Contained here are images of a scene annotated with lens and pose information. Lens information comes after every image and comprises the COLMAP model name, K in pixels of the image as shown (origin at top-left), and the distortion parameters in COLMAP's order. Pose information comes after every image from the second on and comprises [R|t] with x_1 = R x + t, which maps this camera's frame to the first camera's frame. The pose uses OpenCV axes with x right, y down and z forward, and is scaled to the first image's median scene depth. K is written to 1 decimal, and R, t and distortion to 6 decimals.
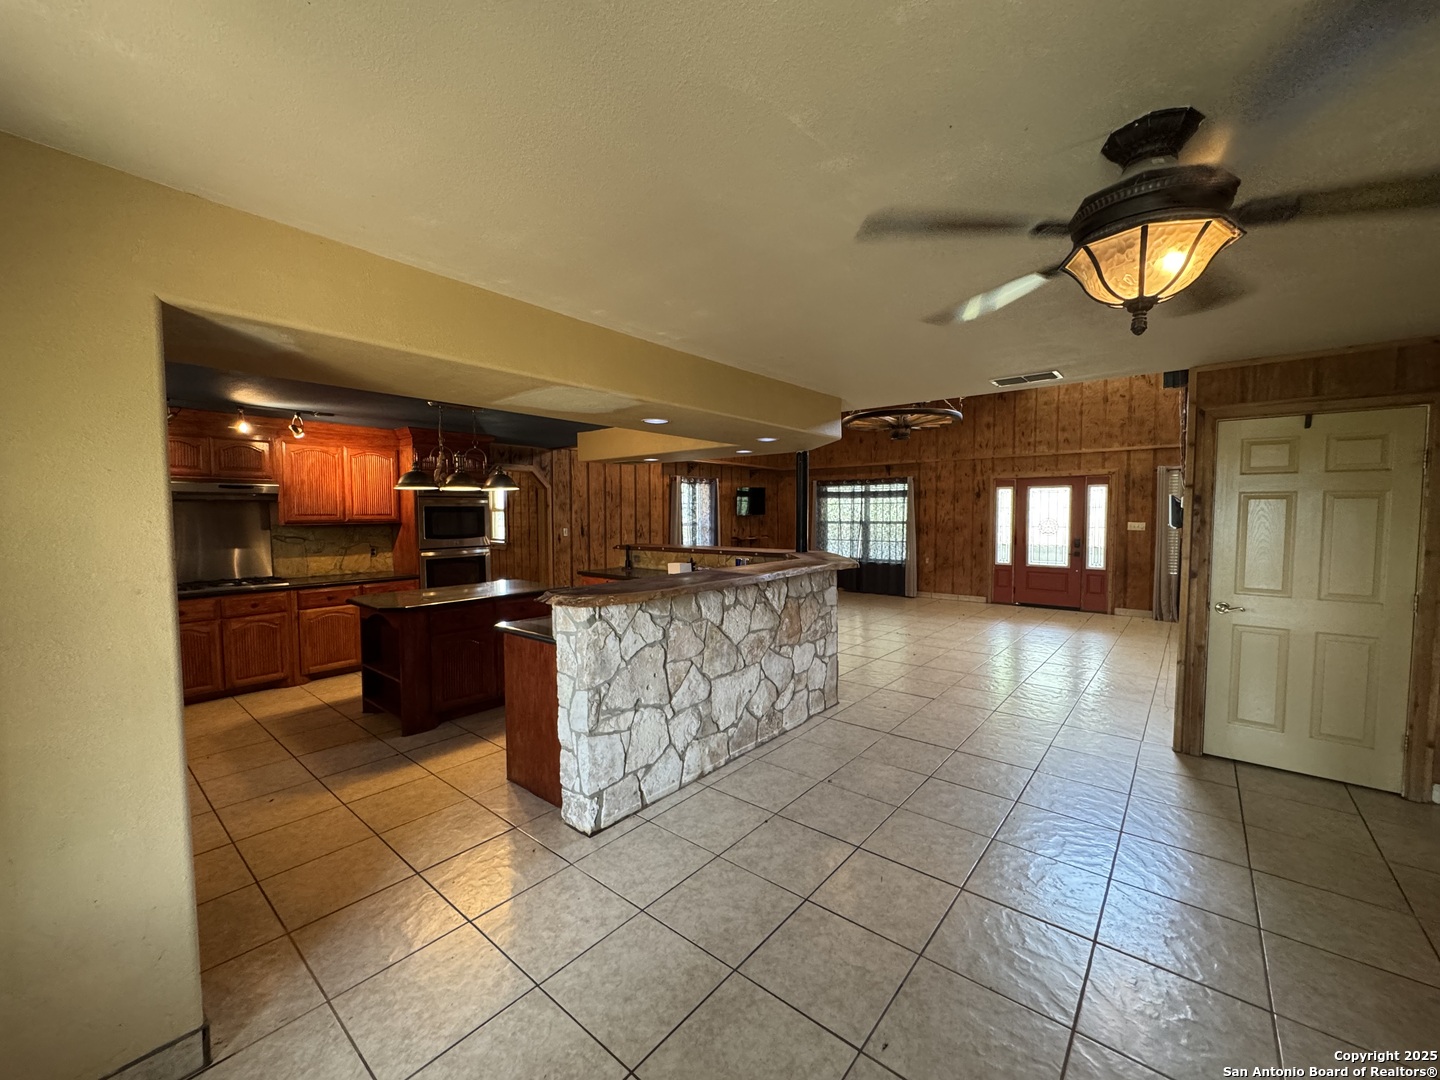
lens RADIAL K [[576.7, 0, 726.1], [0, 576.7, 538.8], [0, 0, 1]] dist [-0.001043, -0.000213]
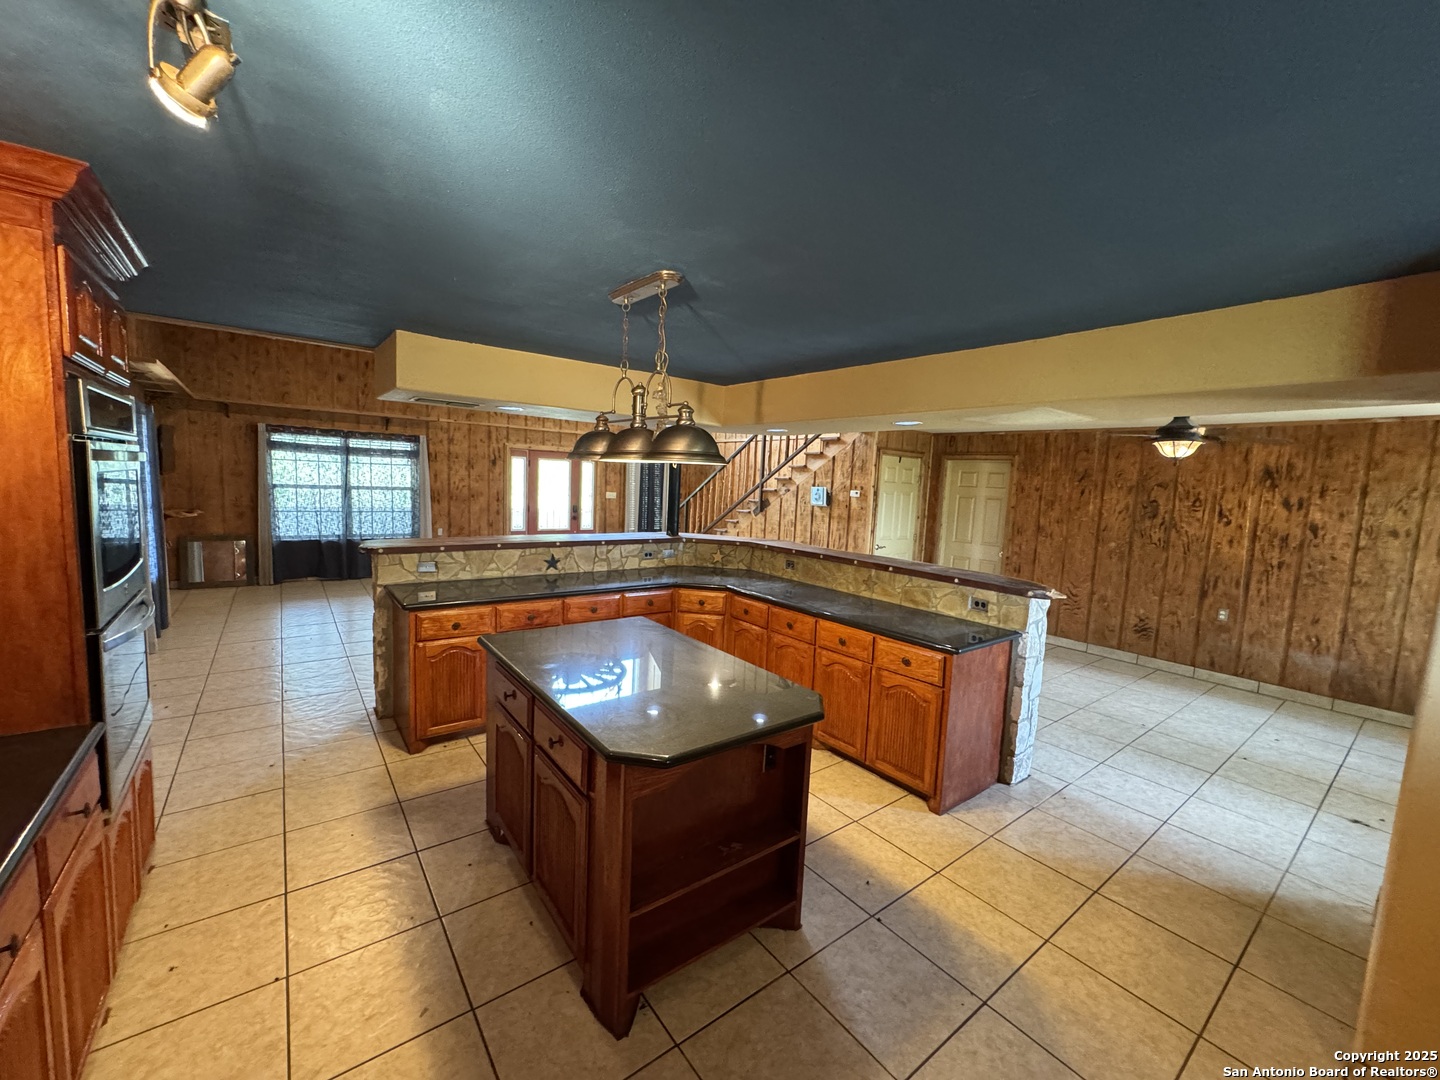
lens RADIAL K [[576.7, 0, 718.0], [0, 576.7, 538.0], [0, 0, 1]] dist [-0.001043, -0.000213]
pose [[0.222208, -0.082026, 0.971543, -0.715818], [-0.000780, 0.996440, 0.084306, -0.048411], [-0.974999, -0.019491, 0.221352, 0.636302]]
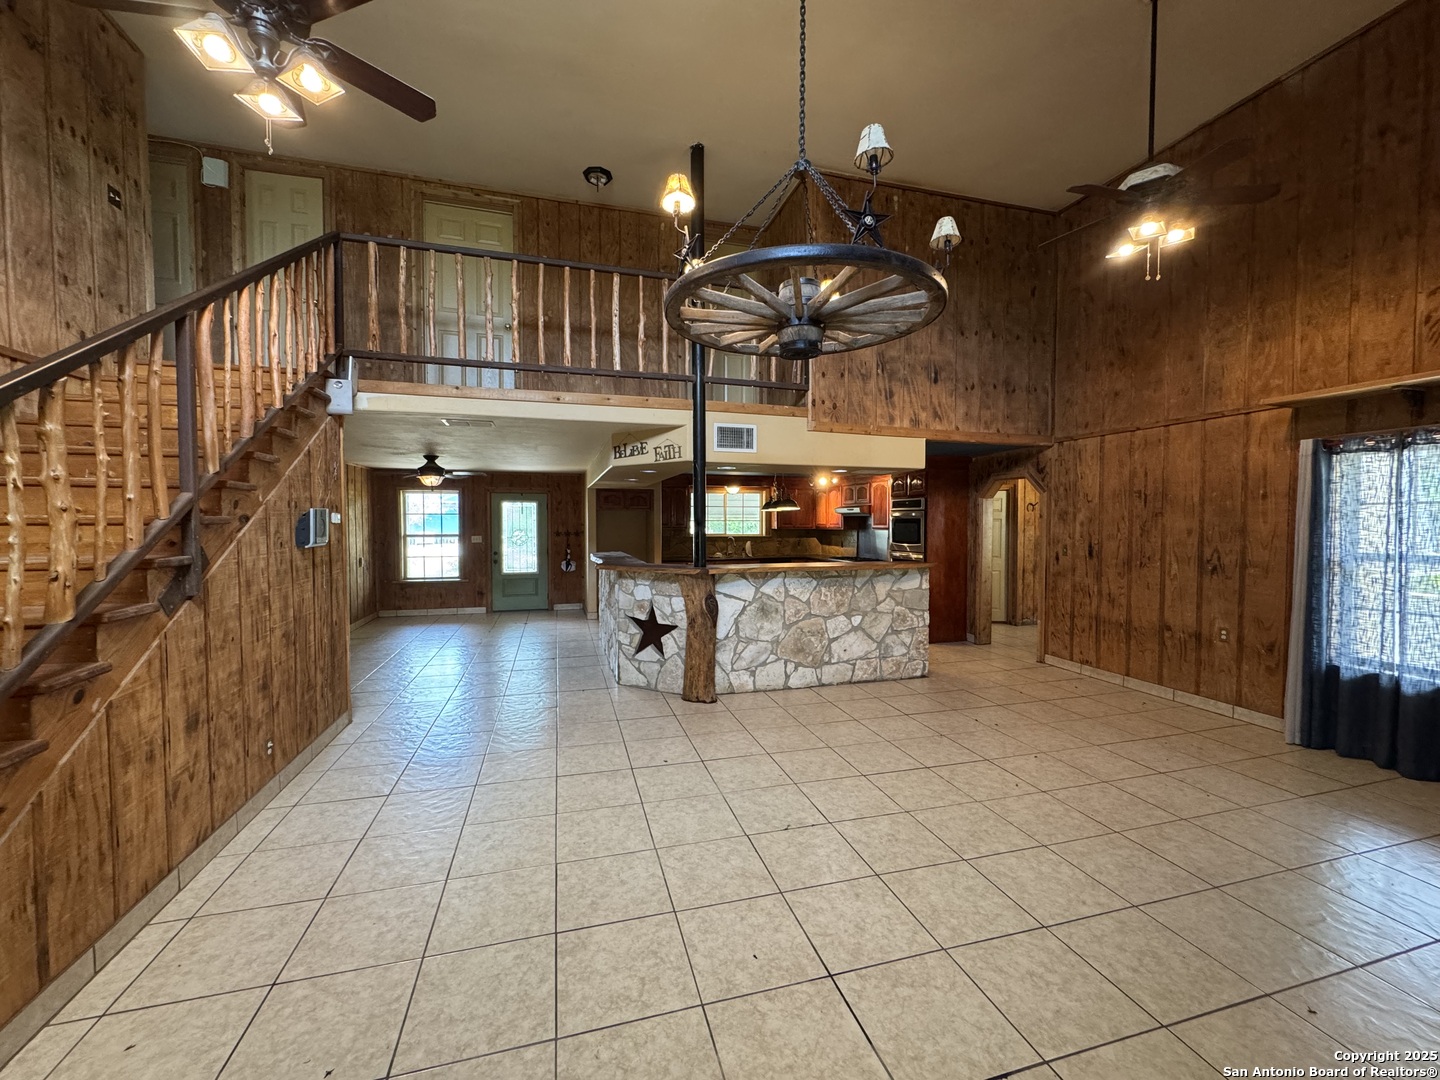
lens RADIAL K [[576.7, 0, 720.3], [0, 576.7, 542.2], [0, 0, 1]] dist [-0.001043, -0.000213]
pose [[-0.571646, 0.025828, -0.820094, 0.797039], [-0.046530, 0.996876, 0.063829, -0.064973], [0.819180, 0.074646, -0.568658, 1.403794]]
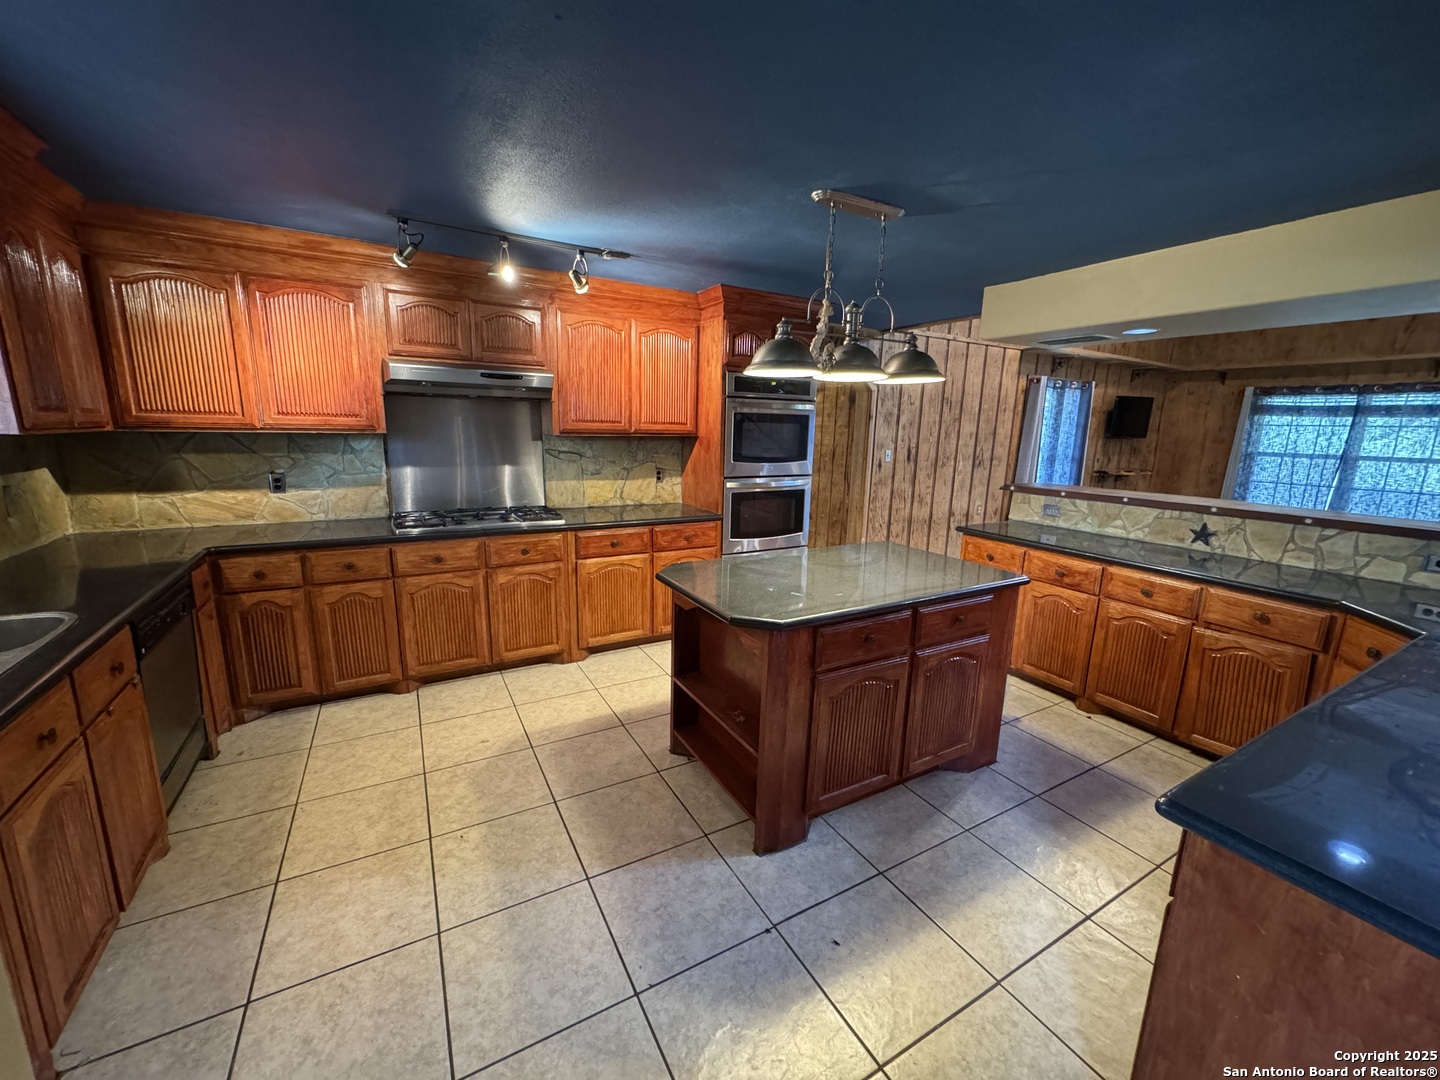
lens RADIAL K [[576.7, 0, 721.3], [0, 576.7, 538.2], [0, 0, 1]] dist [-0.001043, -0.000213]
pose [[0.934551, 0.095406, -0.342802, -0.289974], [-0.045052, 0.987358, 0.151972, -0.013369], [0.352967, -0.126581, 0.927034, 0.355037]]
